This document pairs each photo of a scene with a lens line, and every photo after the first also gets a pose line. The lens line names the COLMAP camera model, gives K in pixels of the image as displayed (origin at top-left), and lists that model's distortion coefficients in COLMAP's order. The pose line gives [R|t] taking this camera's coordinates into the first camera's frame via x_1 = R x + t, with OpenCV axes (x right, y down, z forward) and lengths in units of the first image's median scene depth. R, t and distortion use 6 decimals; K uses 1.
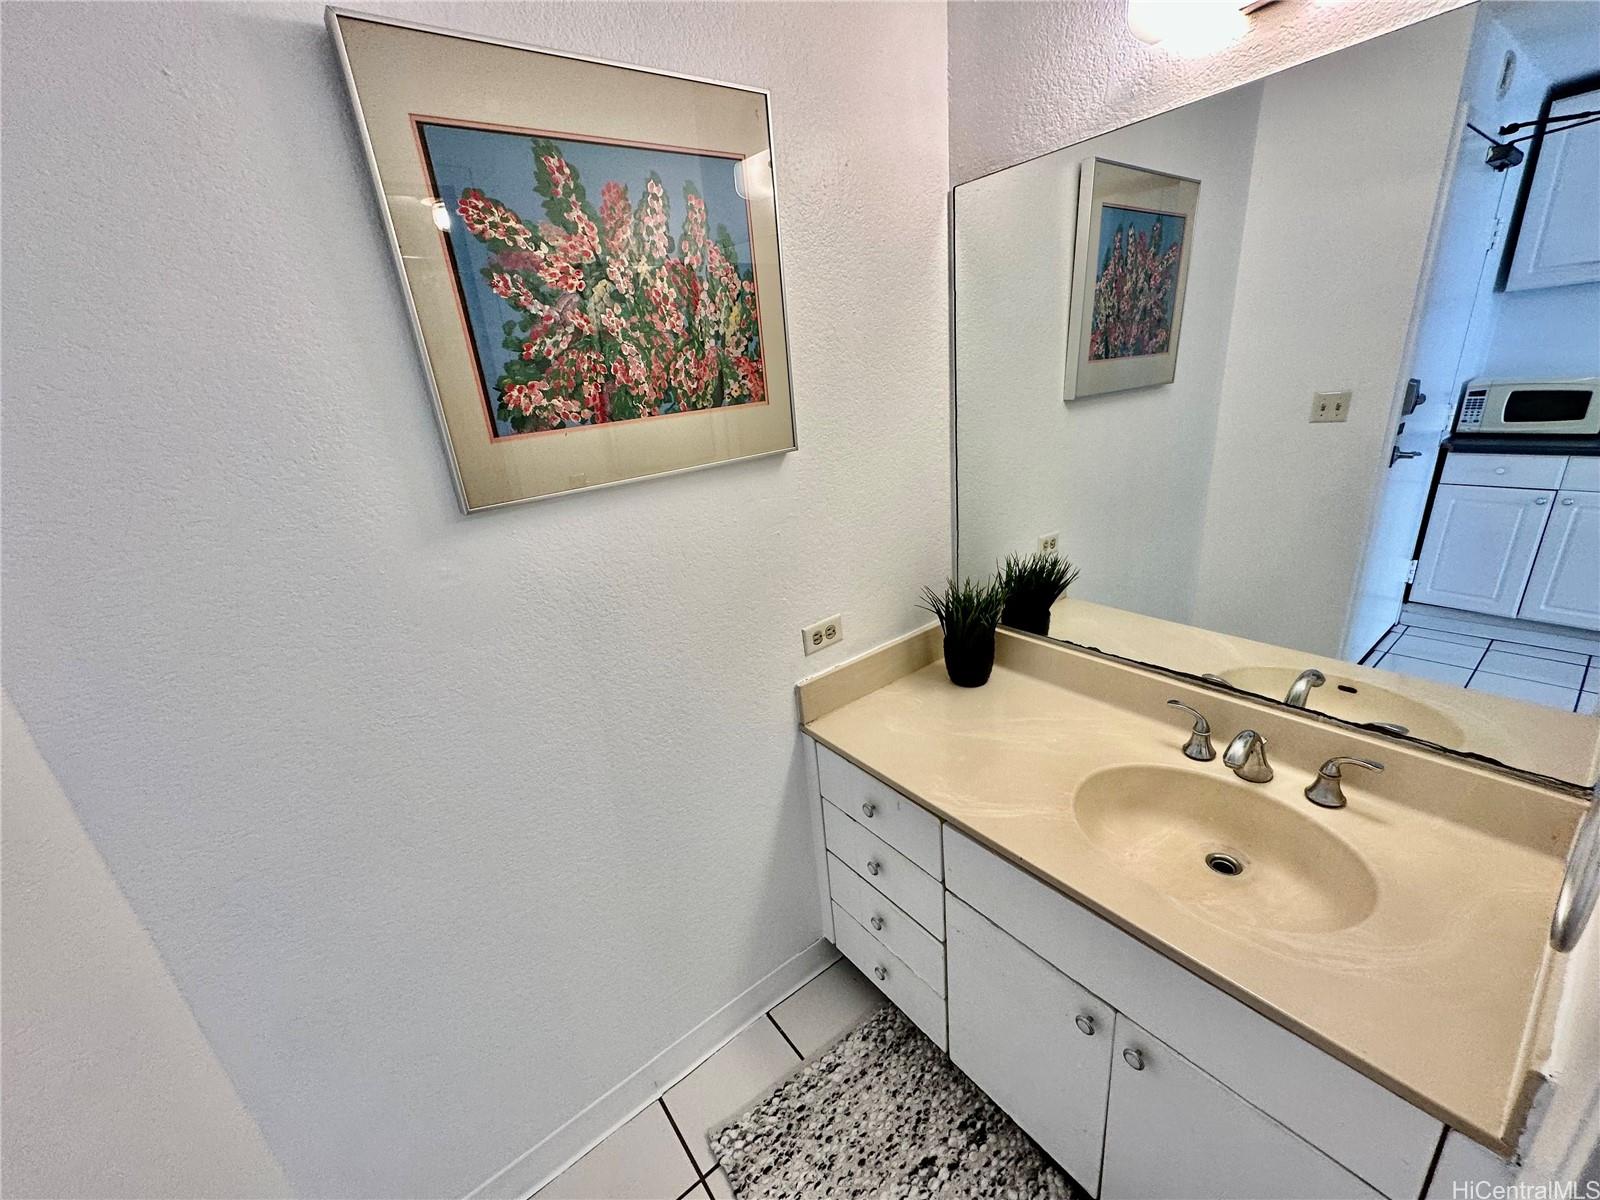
lens RADIAL K [[636.3, 0, 800.0], [0, 636.3, 600.0], [0, 0, 1]] dist [-0.001371, 0.000028]
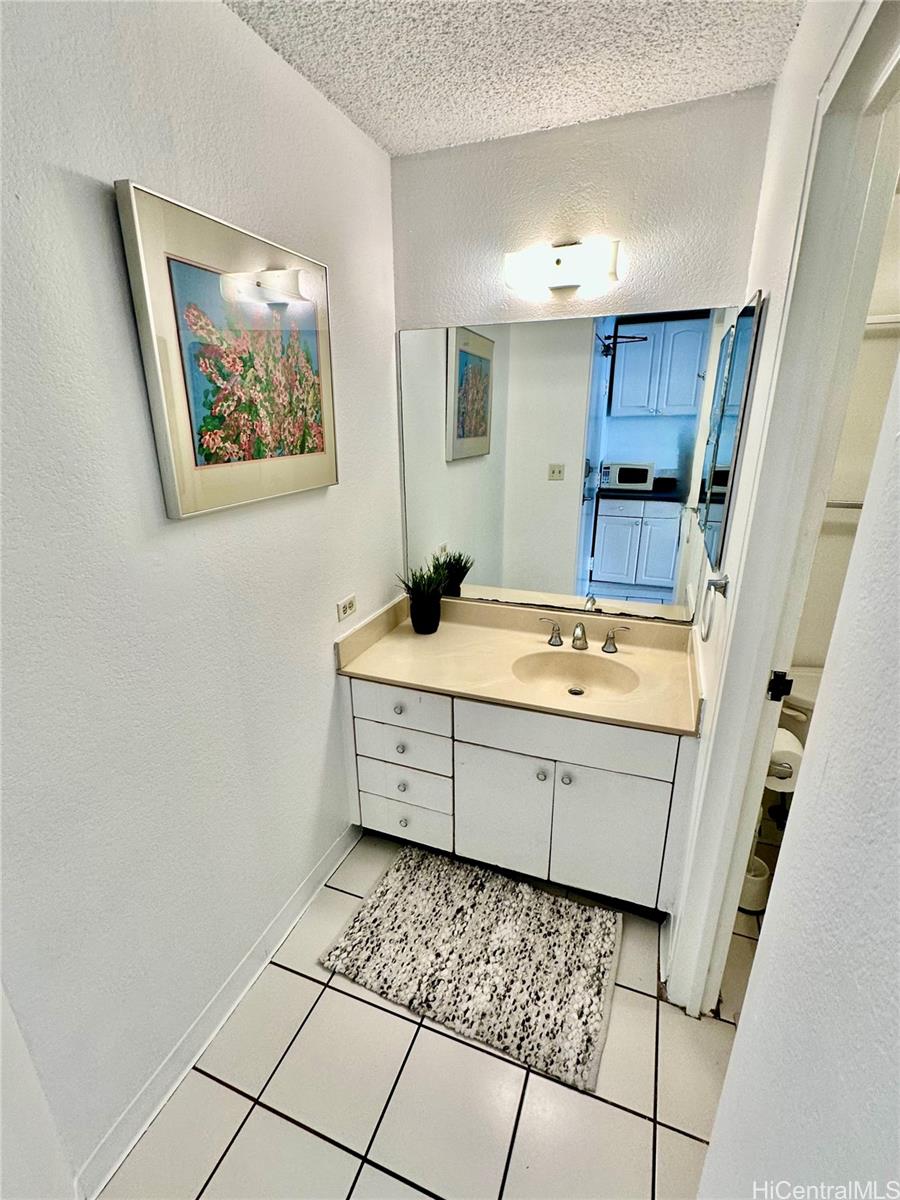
lens RADIAL K [[538.3, 0, 450.0], [0, 538.3, 600.0], [0, 0, 1]] dist [0.001603, 0.000130]
pose [[0.849453, -0.084525, 0.520850, -0.532826], [0.108716, 0.993944, -0.016004, 0.107534], [-0.516343, 0.070220, 0.853498, -0.270713]]
